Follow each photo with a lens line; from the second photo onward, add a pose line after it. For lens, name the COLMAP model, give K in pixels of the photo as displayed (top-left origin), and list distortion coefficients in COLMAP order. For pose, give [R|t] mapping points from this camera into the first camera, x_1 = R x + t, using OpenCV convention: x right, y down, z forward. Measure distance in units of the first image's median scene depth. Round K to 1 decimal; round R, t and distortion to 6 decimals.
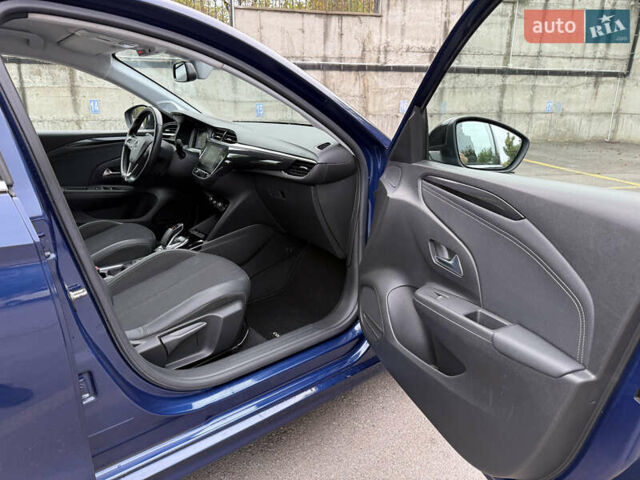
lens RADIAL K [[453.7, 0, 326.8], [0, 453.7, 243.1], [0, 0, 1]] dist [-0.011551, 0.006567]
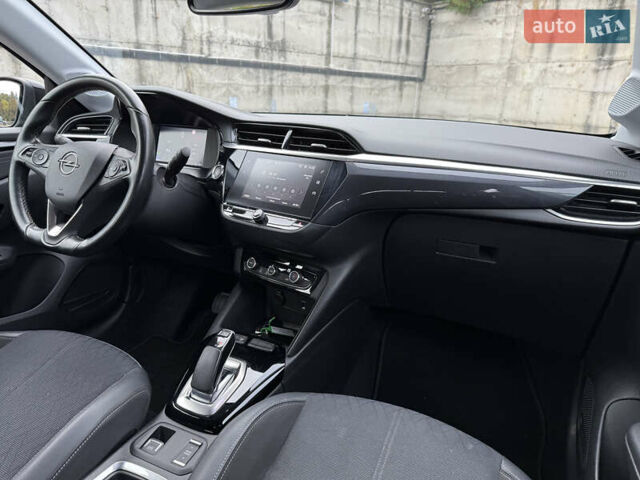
lens RADIAL K [[453.7, 0, 319.8], [0, 453.7, 245.3], [0, 0, 1]] dist [-0.011551, 0.006567]
pose [[0.904920, -0.106486, 0.412045, -0.095948], [0.105084, 0.994120, 0.026131, -0.030267], [-0.412405, 0.019653, 0.910789, 0.124458]]
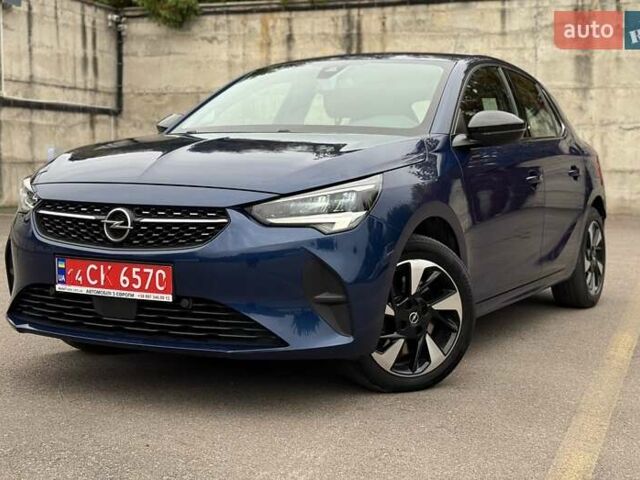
lens RADIAL K [[1008.8, 0, 322.1], [0, 1008.8, 213.6], [0, 0, 1]] dist [0.124478, 0.000000]
pose [[0.543422, -0.048686, 0.838046, -0.771345], [0.259548, 0.959146, -0.112580, 0.087890], [-0.798328, 0.278692, 0.533858, -0.167528]]
